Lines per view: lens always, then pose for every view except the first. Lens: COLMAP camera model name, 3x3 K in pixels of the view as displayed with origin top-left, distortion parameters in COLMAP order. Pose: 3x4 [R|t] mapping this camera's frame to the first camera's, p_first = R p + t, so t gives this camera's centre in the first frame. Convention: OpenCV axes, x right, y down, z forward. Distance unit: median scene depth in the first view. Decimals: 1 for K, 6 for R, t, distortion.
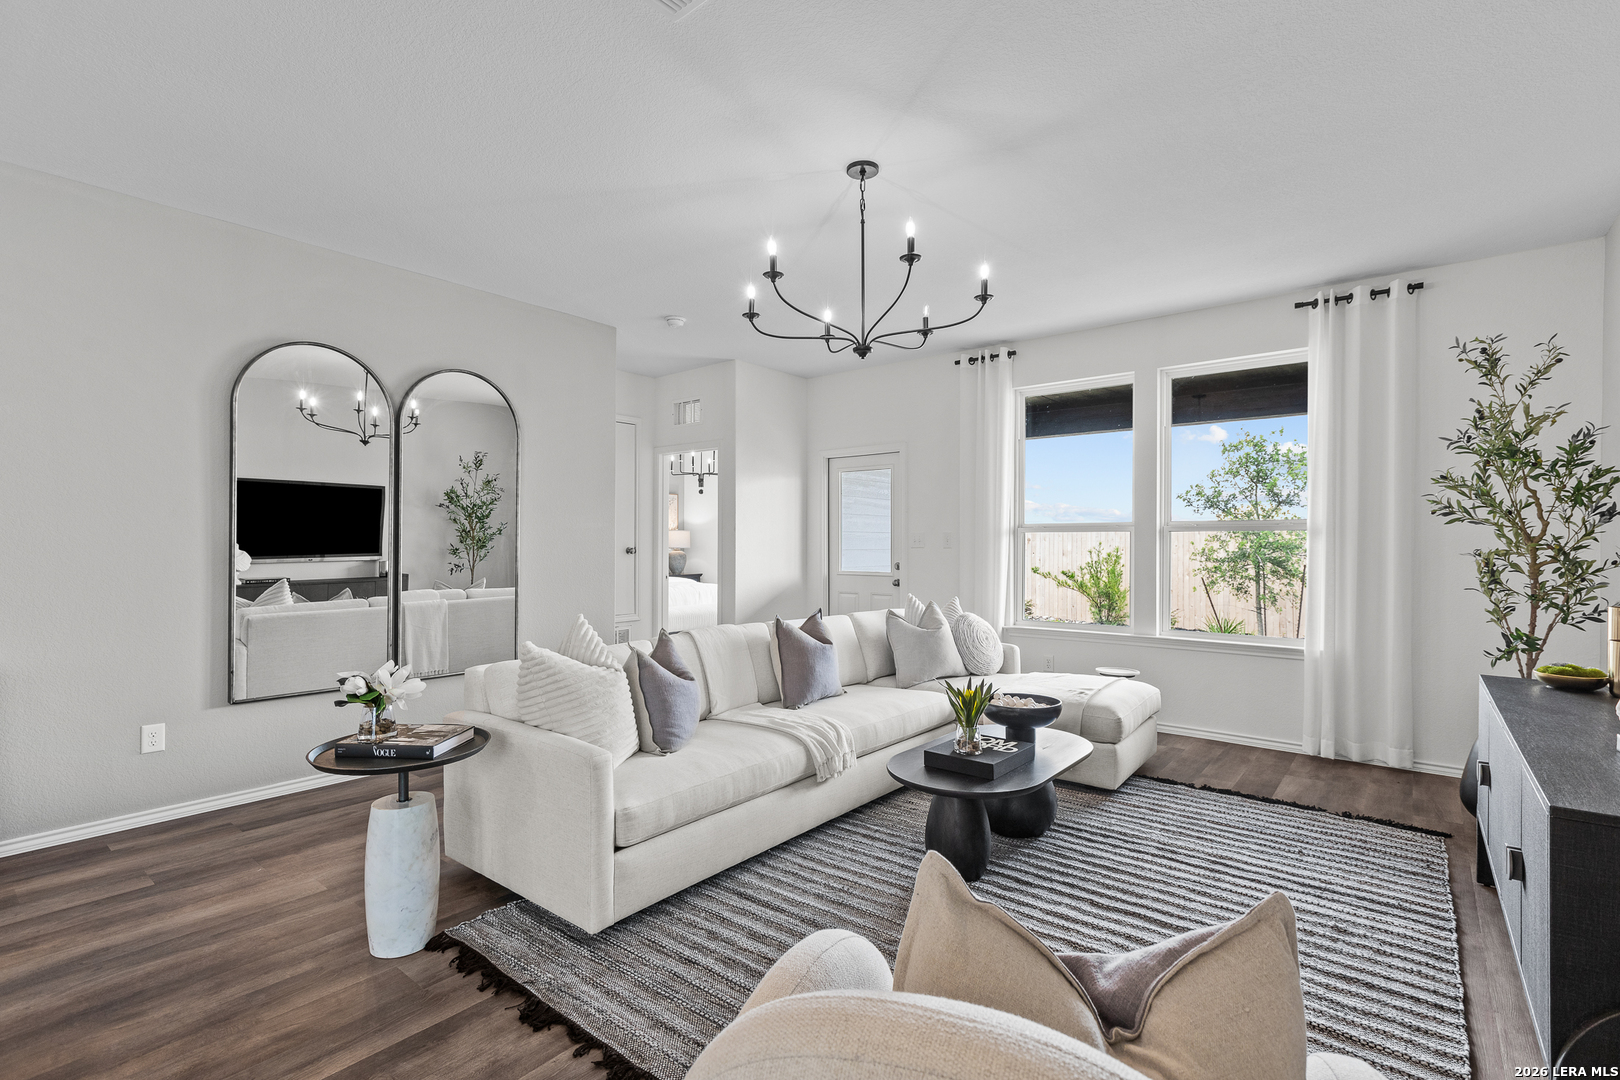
lens RADIAL K [[747.4, 0, 806.5], [0, 747.4, 540.4], [0, 0, 1]] dist [0.004792, 0.000982]
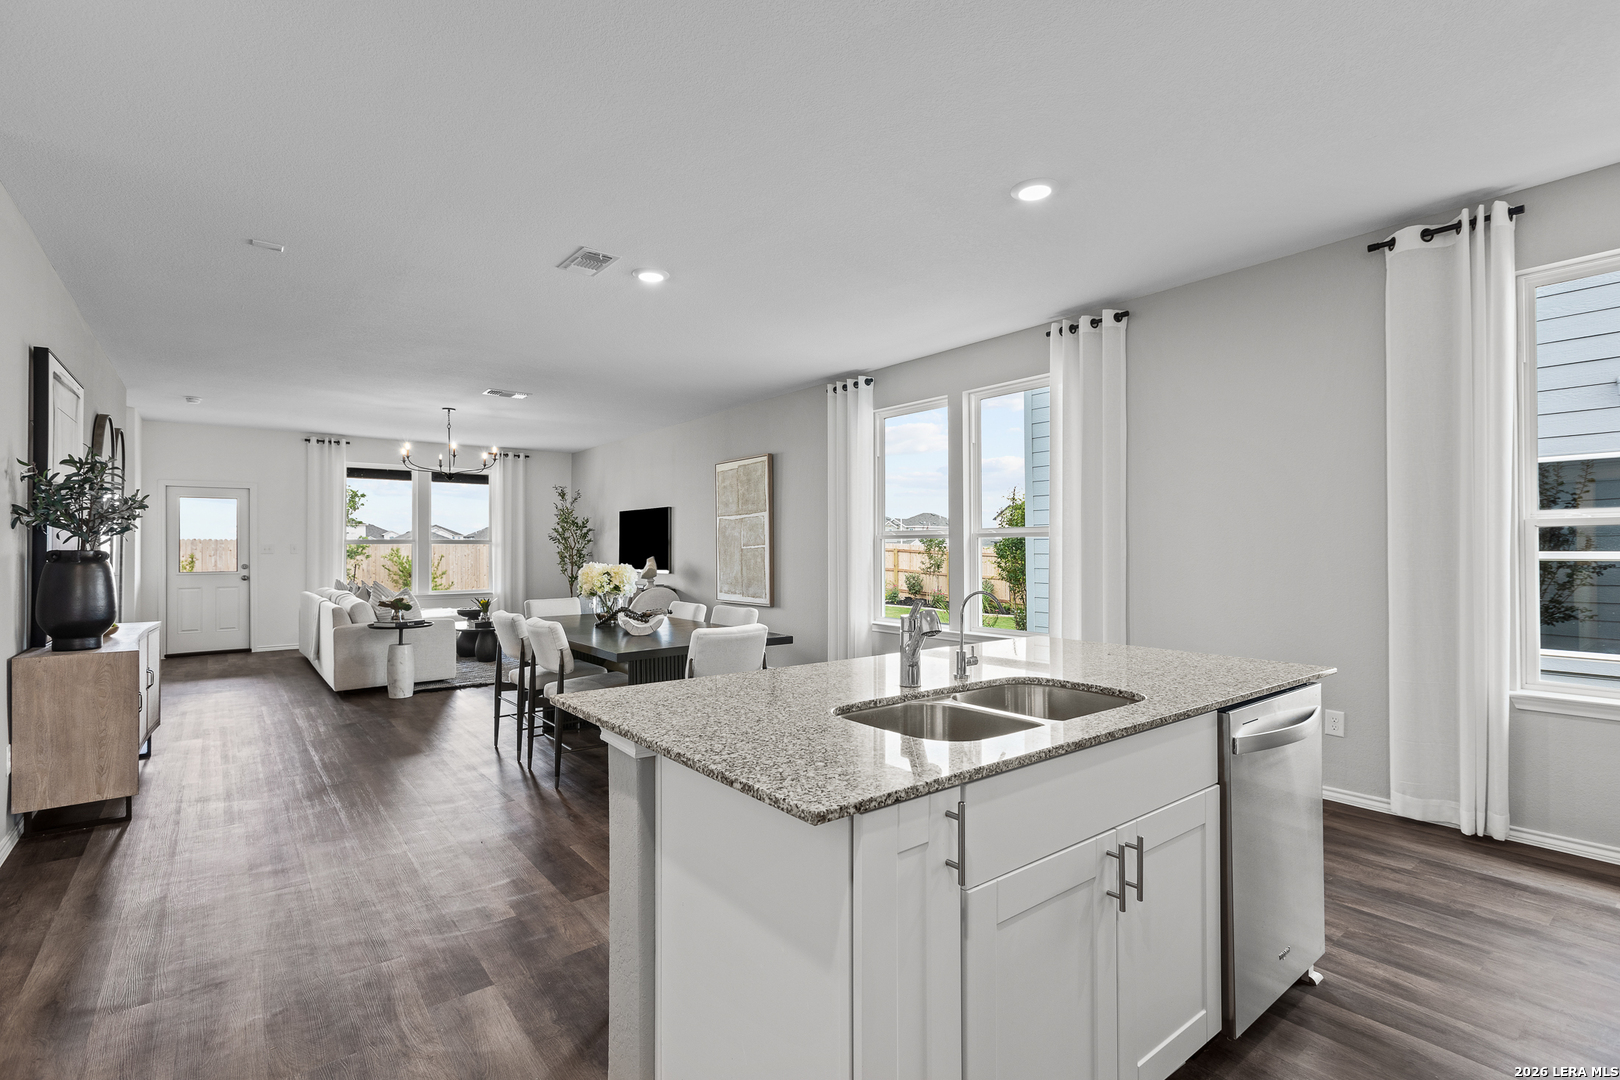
lens RADIAL K [[747.4, 0, 800.0], [0, 747.4, 545.0], [0, 0, 1]] dist [0.004792, 0.000982]
pose [[0.233001, 0.006983, 0.972452, -1.327906], [0.001242, 0.999971, -0.007478, 0.005853], [-0.972476, 0.002950, 0.232985, -0.498431]]
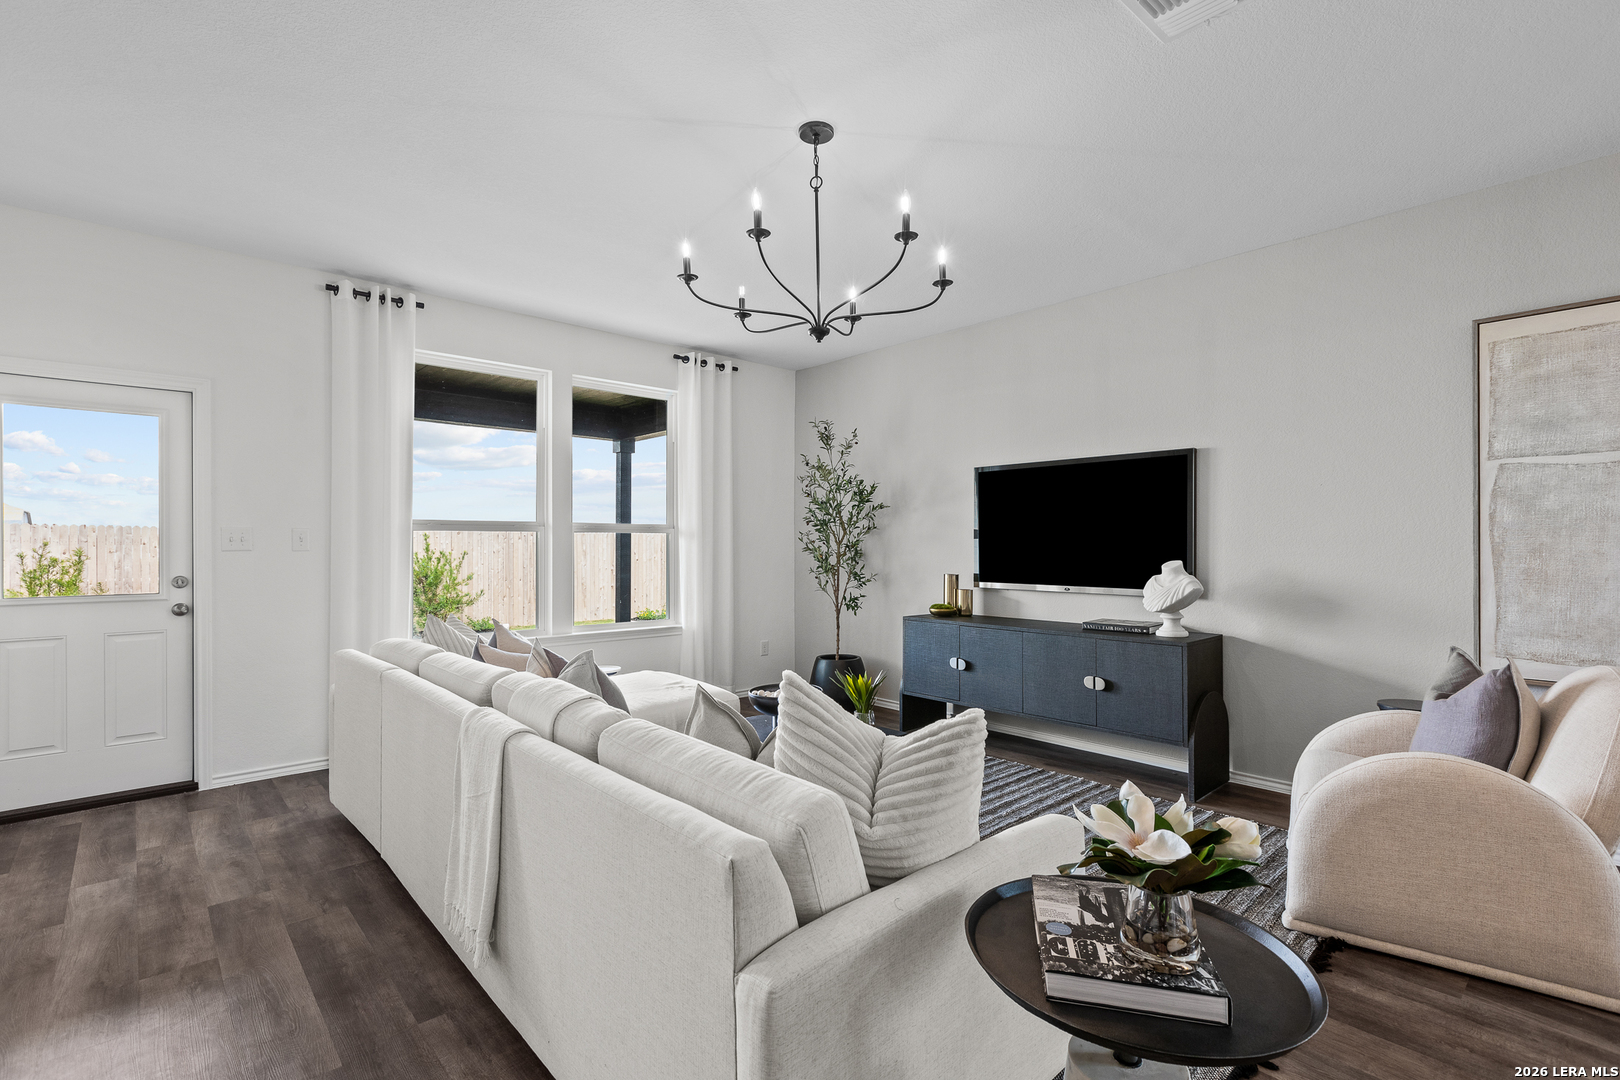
lens RADIAL K [[747.4, 0, 808.7], [0, 747.4, 548.4], [0, 0, 1]] dist [0.004792, 0.000982]
pose [[0.162097, -0.001002, 0.986774, -0.495220], [-0.002726, 0.999995, 0.001463, 0.006654], [-0.986771, -0.002927, 0.162093, 0.513605]]
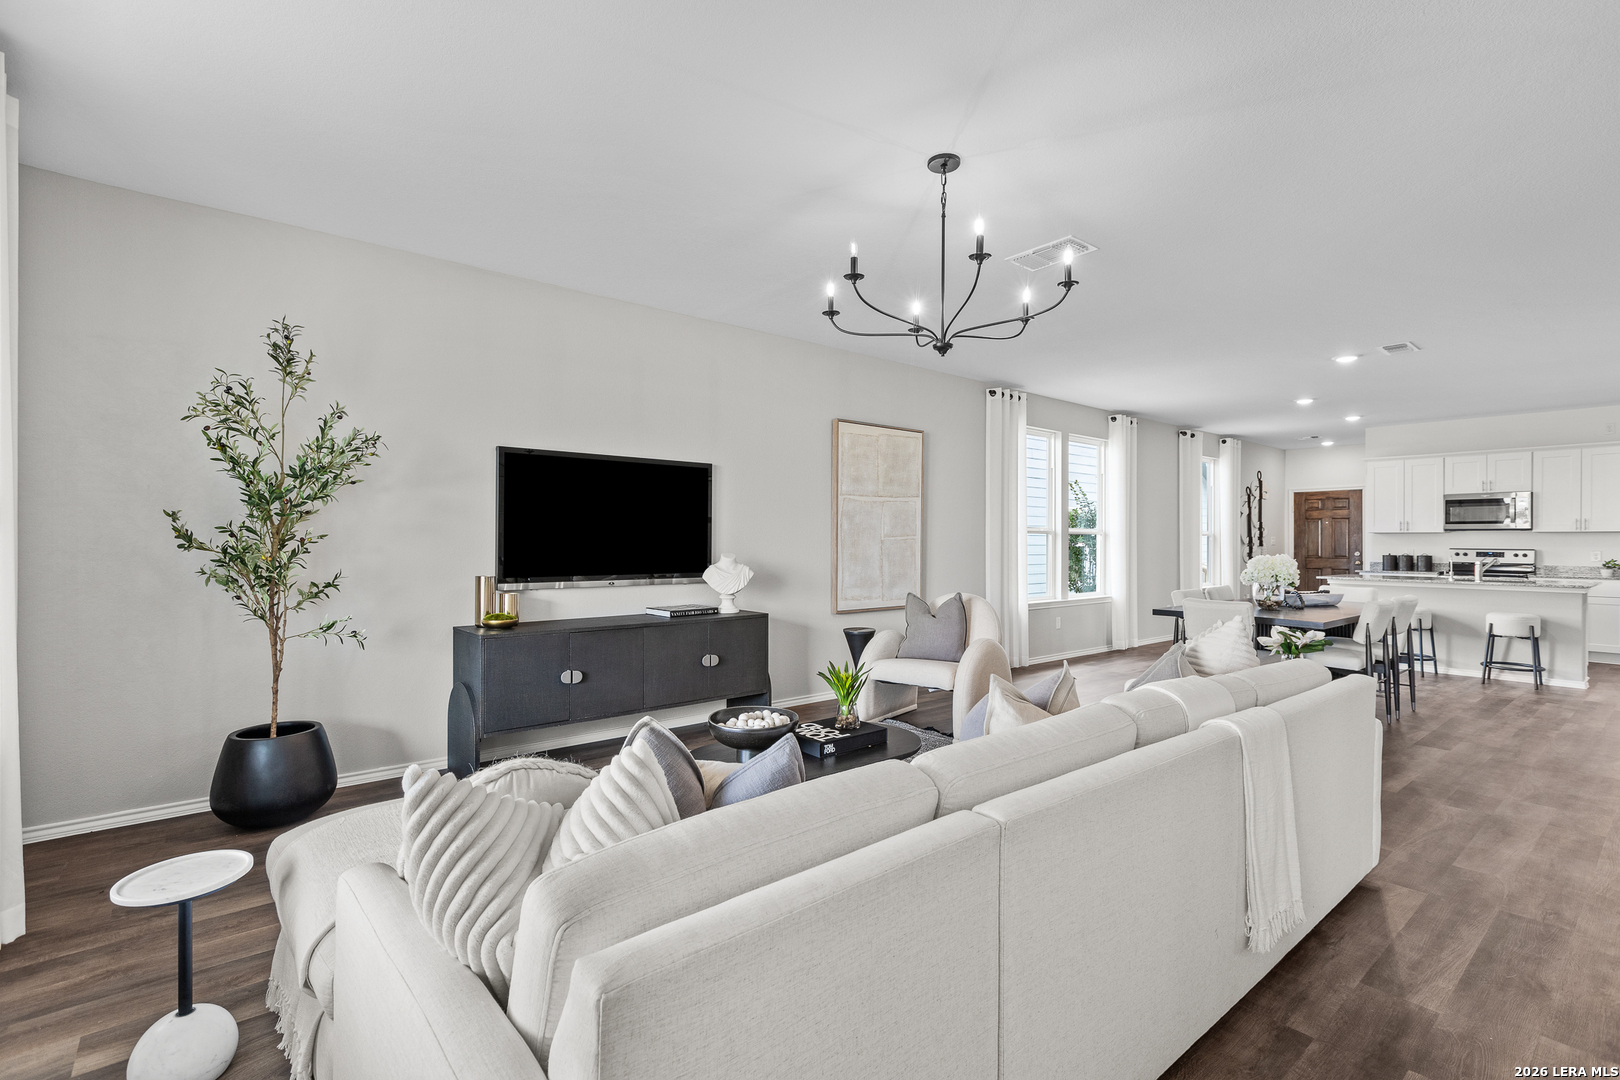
lens RADIAL K [[747.4, 0, 800.7], [0, 747.4, 540.6], [0, 0, 1]] dist [0.004792, 0.000982]
pose [[-0.978872, -0.002422, 0.204459, 0.038000], [-0.002679, 0.999996, -0.000981, 0.004142], [-0.204456, -0.001508, -0.978875, 1.207449]]
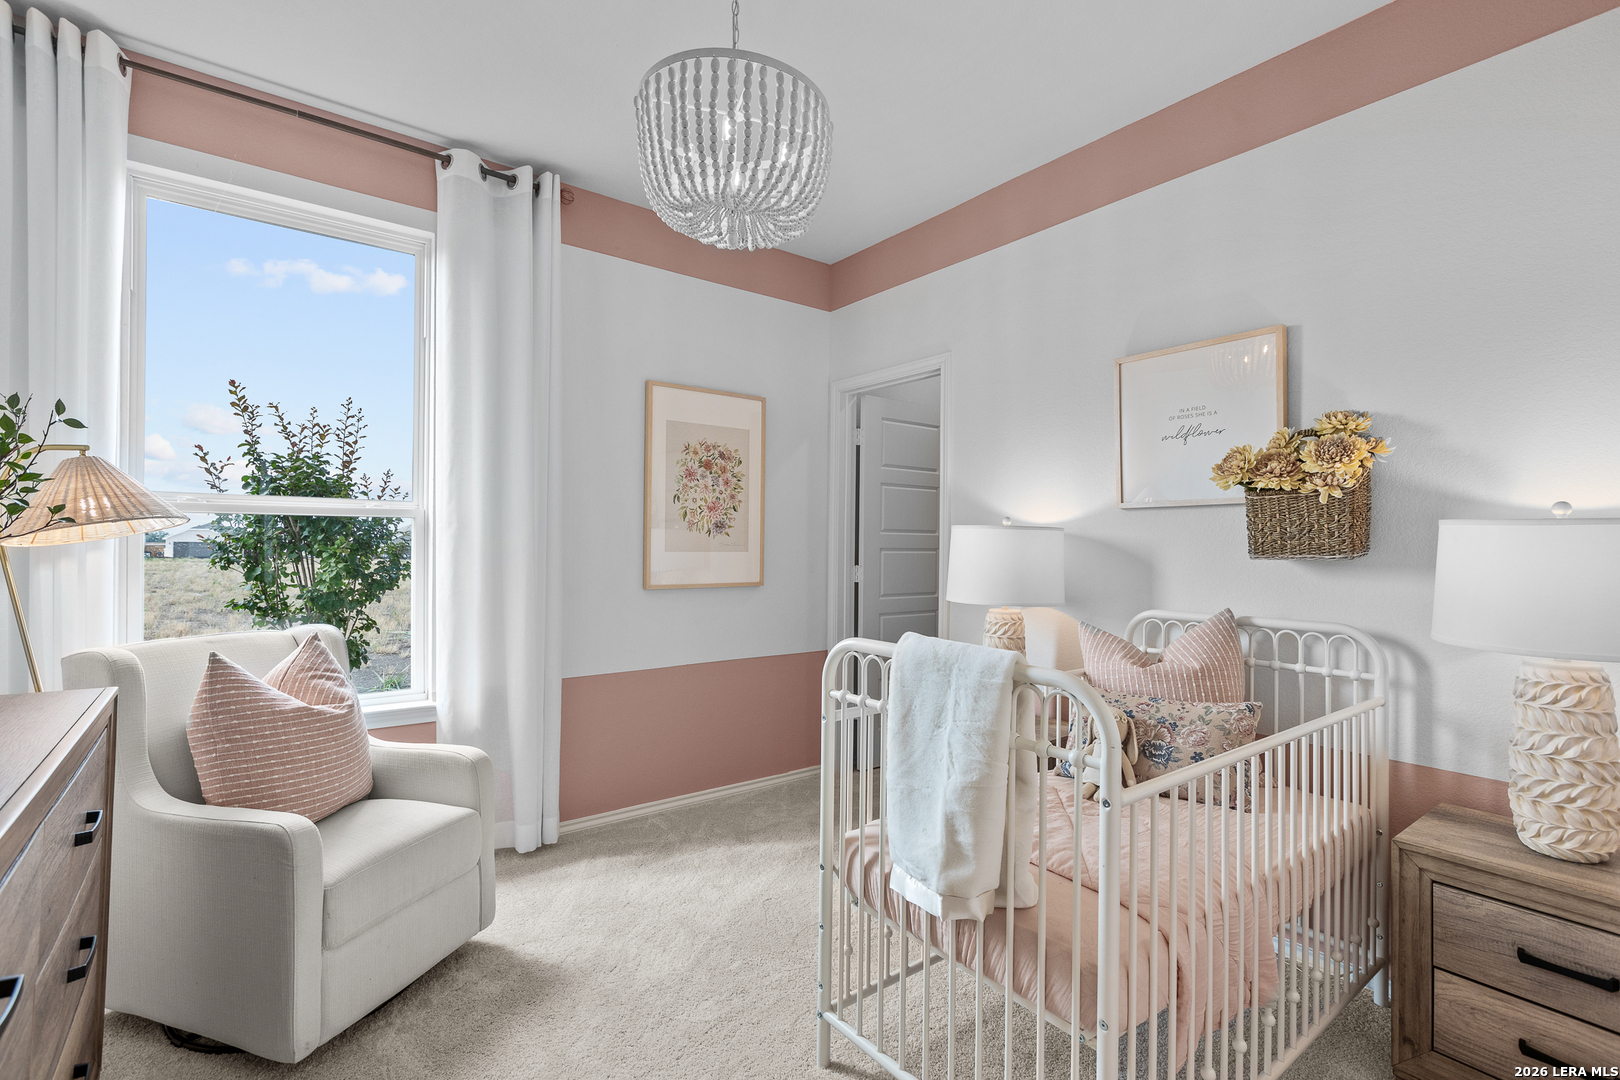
lens RADIAL K [[747.4, 0, 811.7], [0, 747.4, 541.8], [0, 0, 1]] dist [0.004792, 0.000982]
pose [[-0.972488, -0.007933, 0.232817, -0.697249], [-0.008695, 0.999960, -0.002243, 0.006701], [-0.232789, -0.004206, -0.972518, -0.328294]]
